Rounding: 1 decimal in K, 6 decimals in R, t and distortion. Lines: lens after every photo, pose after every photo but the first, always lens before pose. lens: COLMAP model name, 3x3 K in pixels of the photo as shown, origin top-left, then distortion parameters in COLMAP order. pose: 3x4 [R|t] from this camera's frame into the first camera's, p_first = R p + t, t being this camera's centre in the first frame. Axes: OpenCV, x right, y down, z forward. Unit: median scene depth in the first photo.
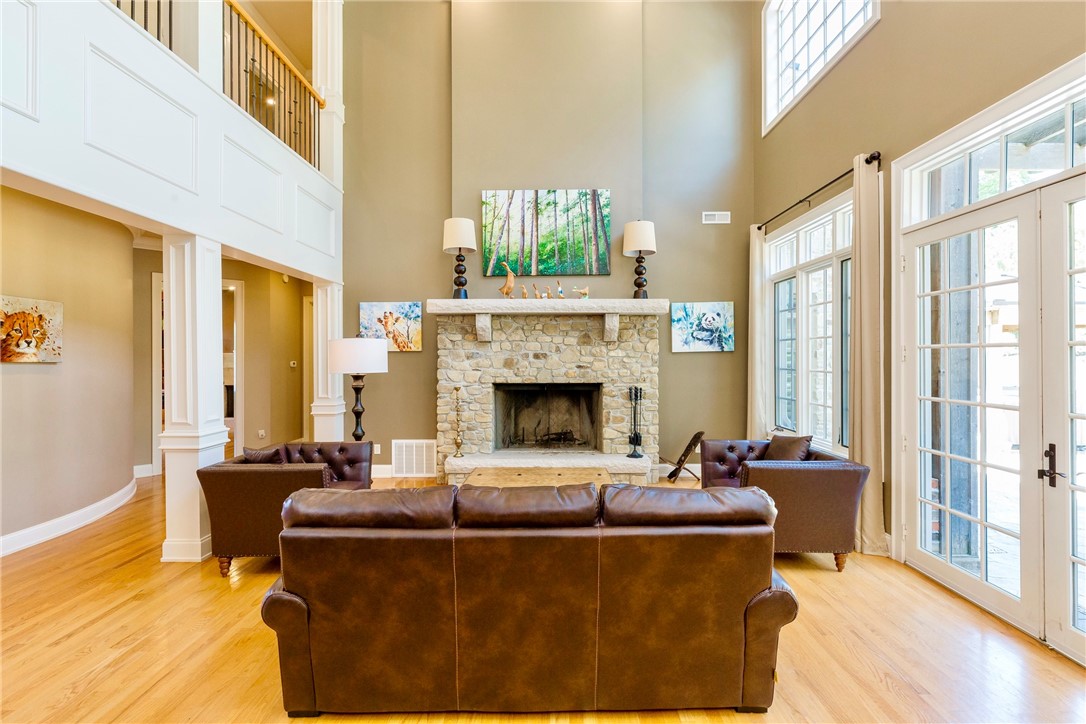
lens RADIAL K [[478.5, 0, 550.1], [0, 478.5, 356.8], [0, 0, 1]] dist [0.002282, -0.000415]
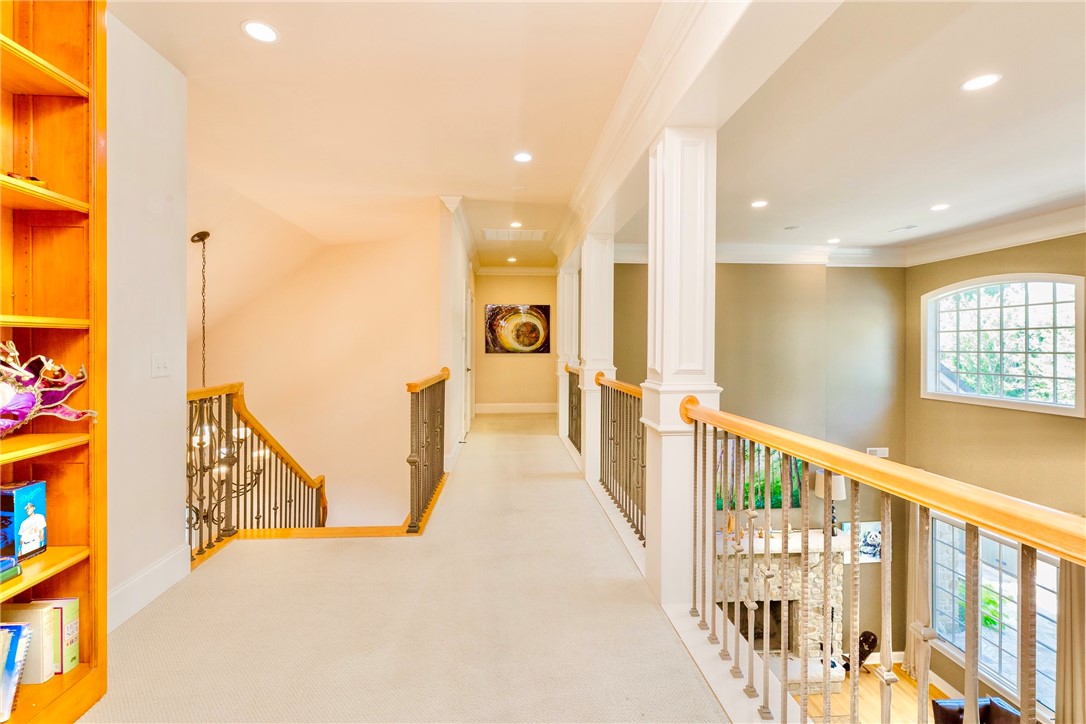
lens RADIAL K [[478.5, 0, 548.9], [0, 478.5, 350.1], [0, 0, 1]] dist [0.002282, -0.000415]
pose [[0.997219, 0.005079, 0.074351, -0.611313], [-0.005140, 0.999987, 0.000629, -0.572884], [-0.074347, -0.001009, 0.997232, -0.170151]]
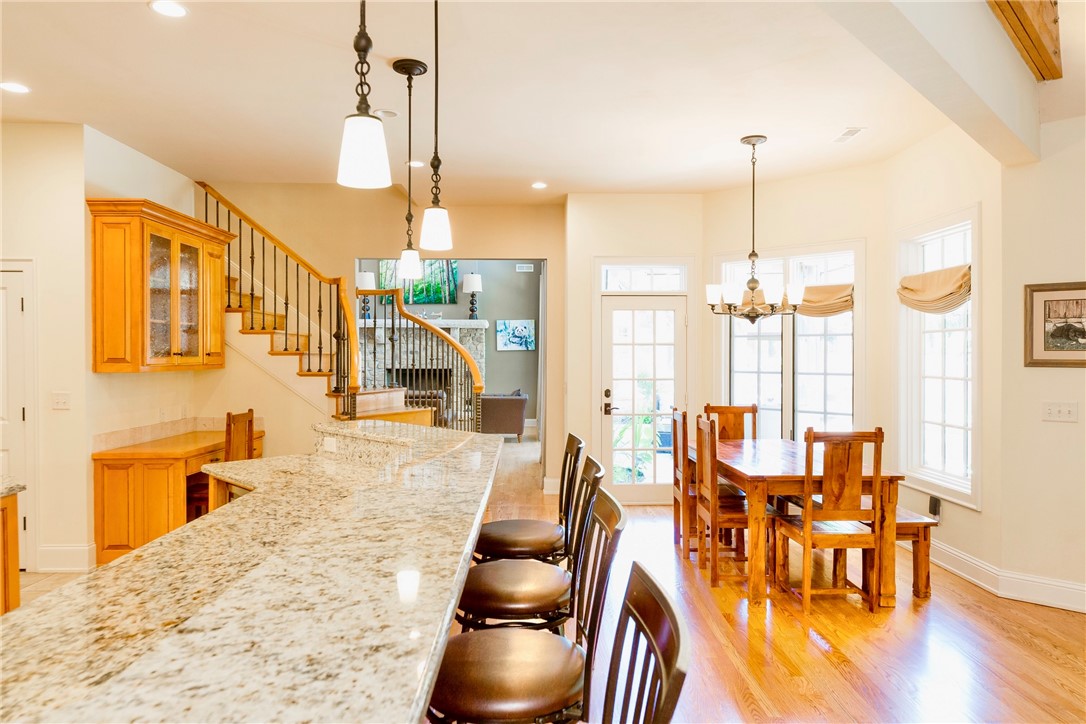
lens RADIAL K [[707.7, 0, 551.6], [0, 707.7, 361.3], [0, 0, 1]] dist [-0.005802, 0.002436]
pose [[0.999235, 0.003656, 0.038938, 0.359975], [-0.004008, 0.999952, 0.008959, 0.005286], [-0.038903, -0.009108, 0.999201, -1.478324]]
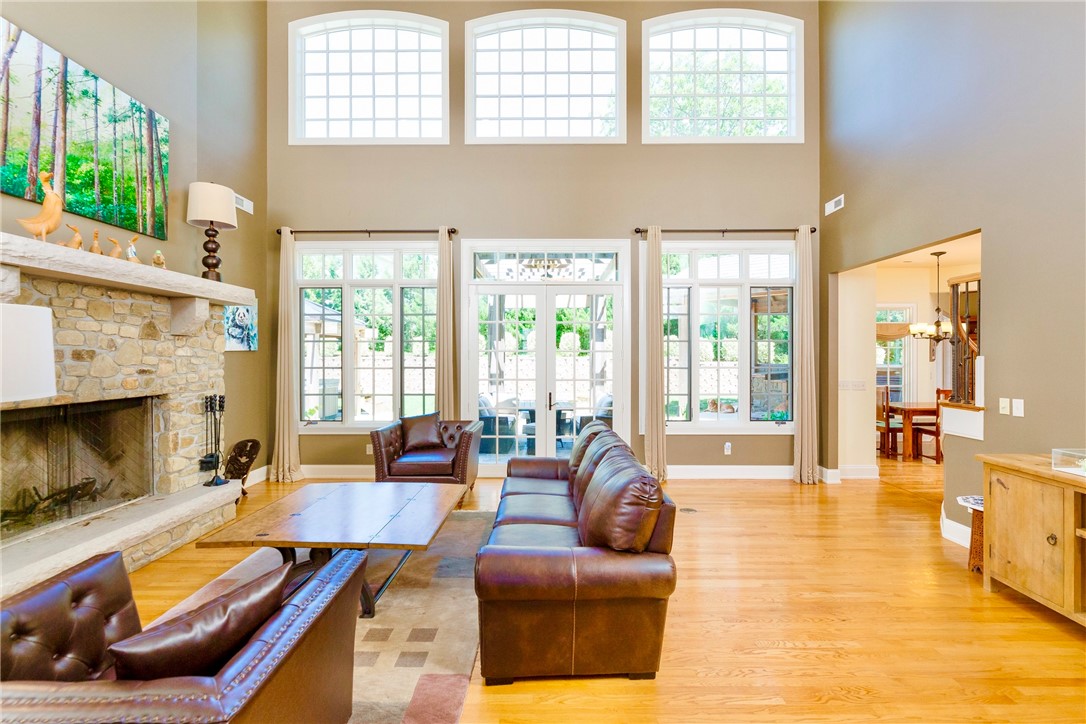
lens RADIAL K [[478.5, 0, 545.7], [0, 478.5, 357.3], [0, 0, 1]] dist [0.002282, -0.000415]
pose [[0.007184, 0.000282, 0.999974, -0.580797], [-0.000203, 1.000000, -0.000281, 0.001043], [-0.999974, -0.000201, 0.007184, 0.436711]]
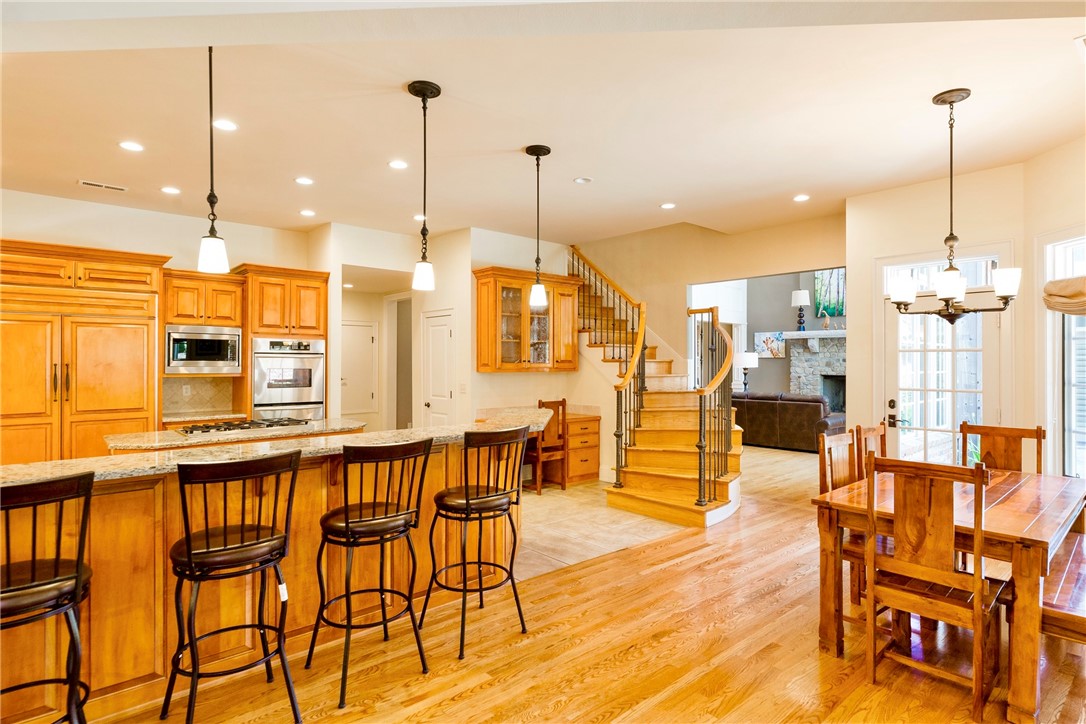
lens RADIAL K [[578.0, 0, 545.4], [0, 578.0, 361.3], [0, 0, 1]] dist [-0.004193, 0.000471]
pose [[0.672361, 0.003780, -0.740214, 0.817394], [-0.004325, 0.999990, 0.001178, 0.004184], [0.740211, 0.002409, 0.672371, -1.291390]]
